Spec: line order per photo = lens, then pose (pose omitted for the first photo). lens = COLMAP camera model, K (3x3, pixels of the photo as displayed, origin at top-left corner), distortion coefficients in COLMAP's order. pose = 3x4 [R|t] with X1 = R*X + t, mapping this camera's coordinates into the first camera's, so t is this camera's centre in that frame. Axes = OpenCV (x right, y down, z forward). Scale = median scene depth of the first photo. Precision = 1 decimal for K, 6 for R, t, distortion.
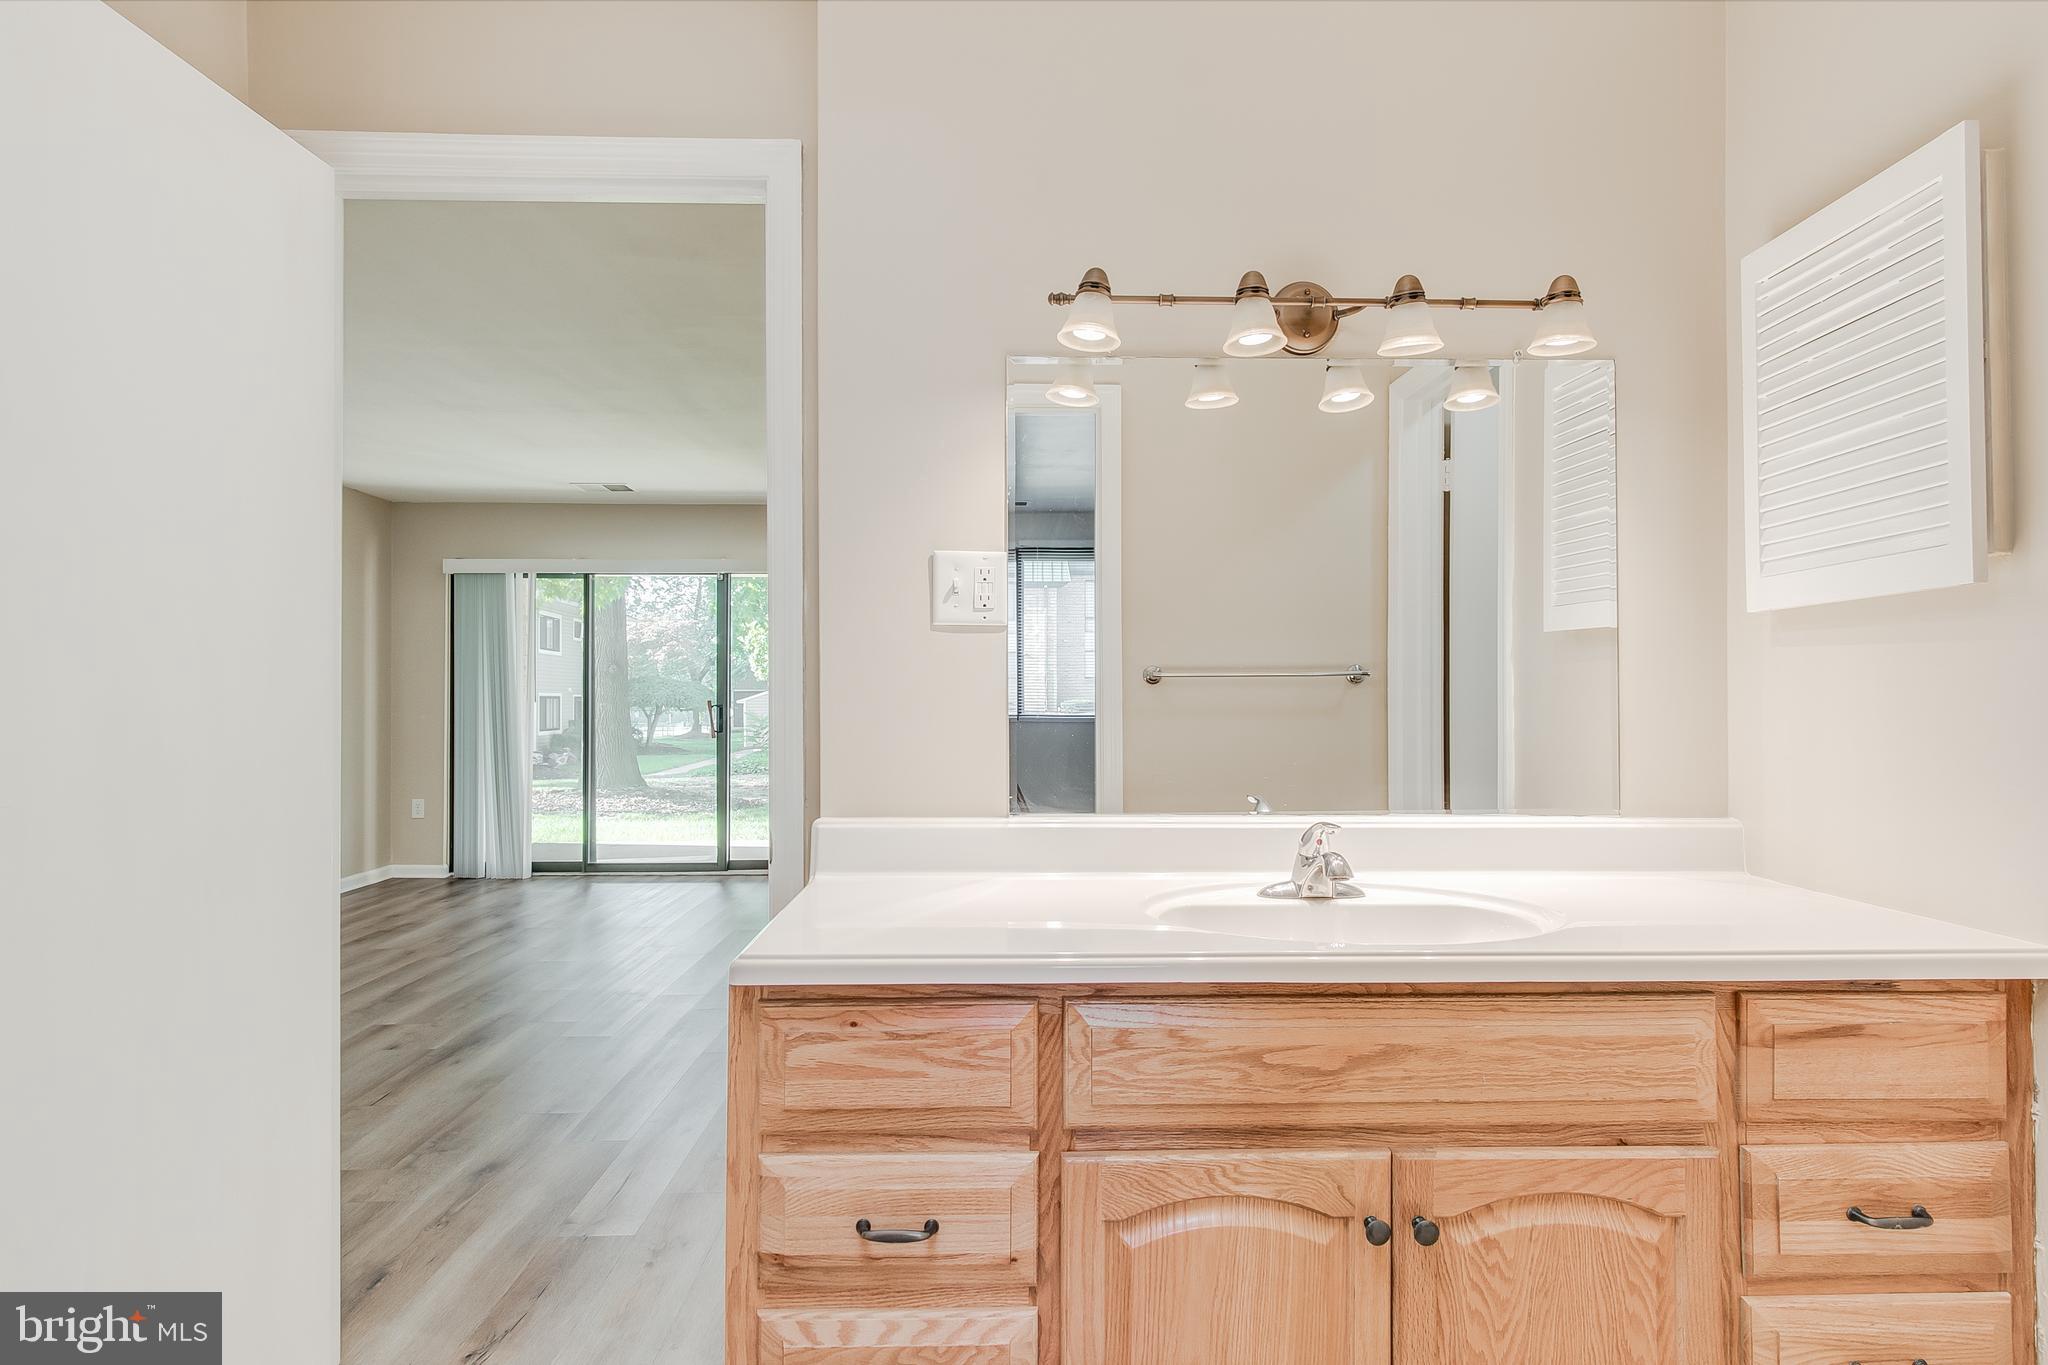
lens RADIAL K [[1105.0, 0, 1024.0], [0, 1105.0, 682.5], [0, 0, 1]] dist [0.016351, 0.000567]
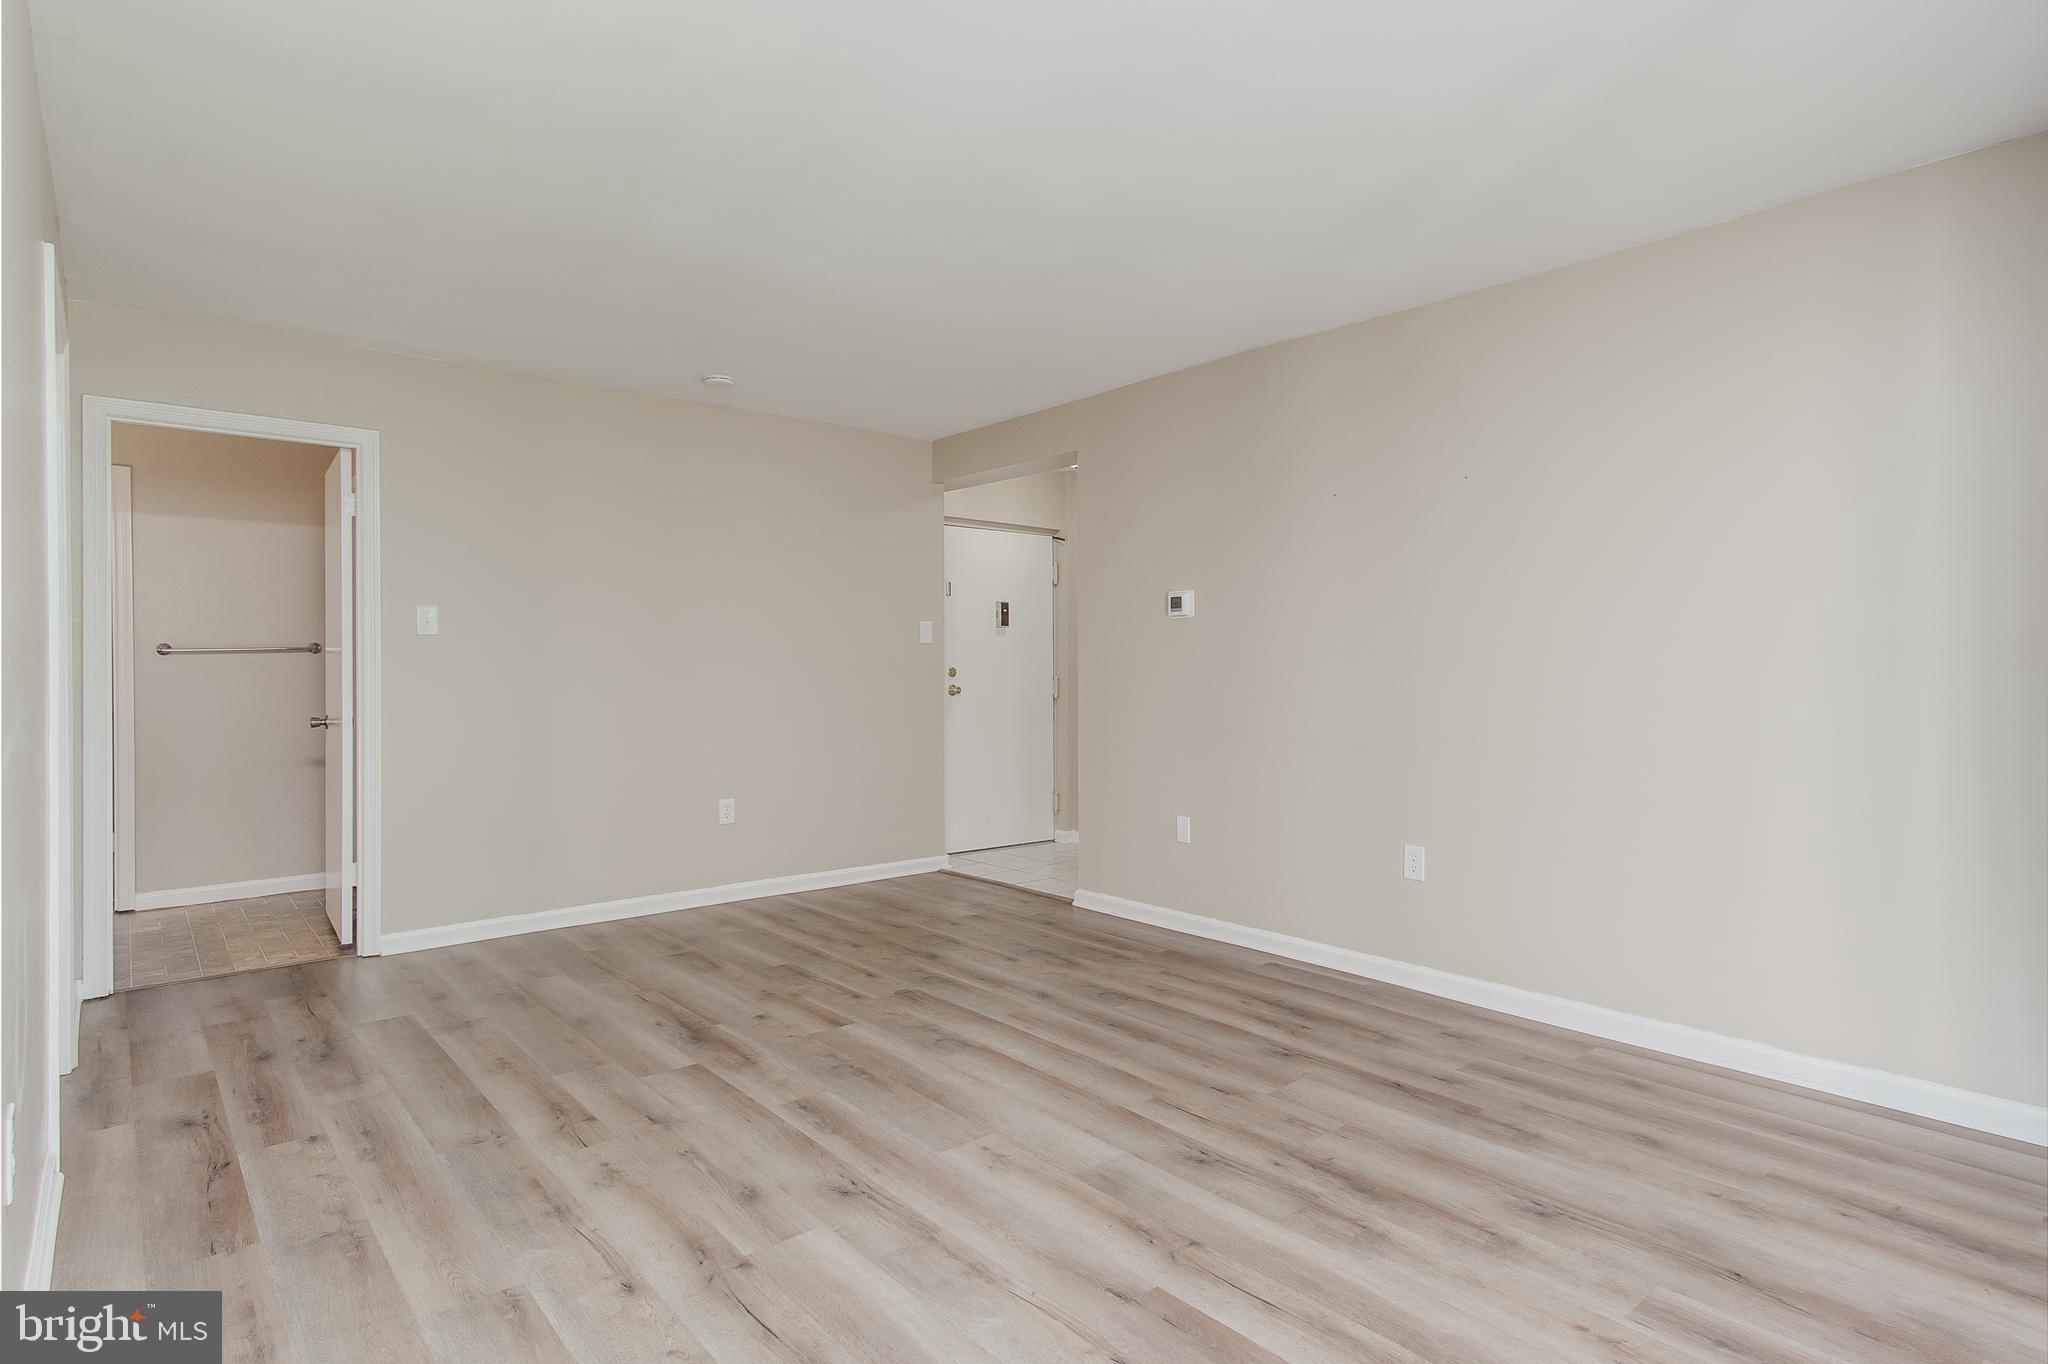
lens RADIAL K [[1086.8, 0, 1039.3], [0, 1086.8, 672.9], [0, 0, 1]] dist [0.004475, 0.000913]
pose [[-0.772101, 0.008257, -0.635446, -0.071912], [0.011672, 0.999931, -0.001189, 0.011987], [0.635392, -0.008335, -0.772145, 0.964883]]
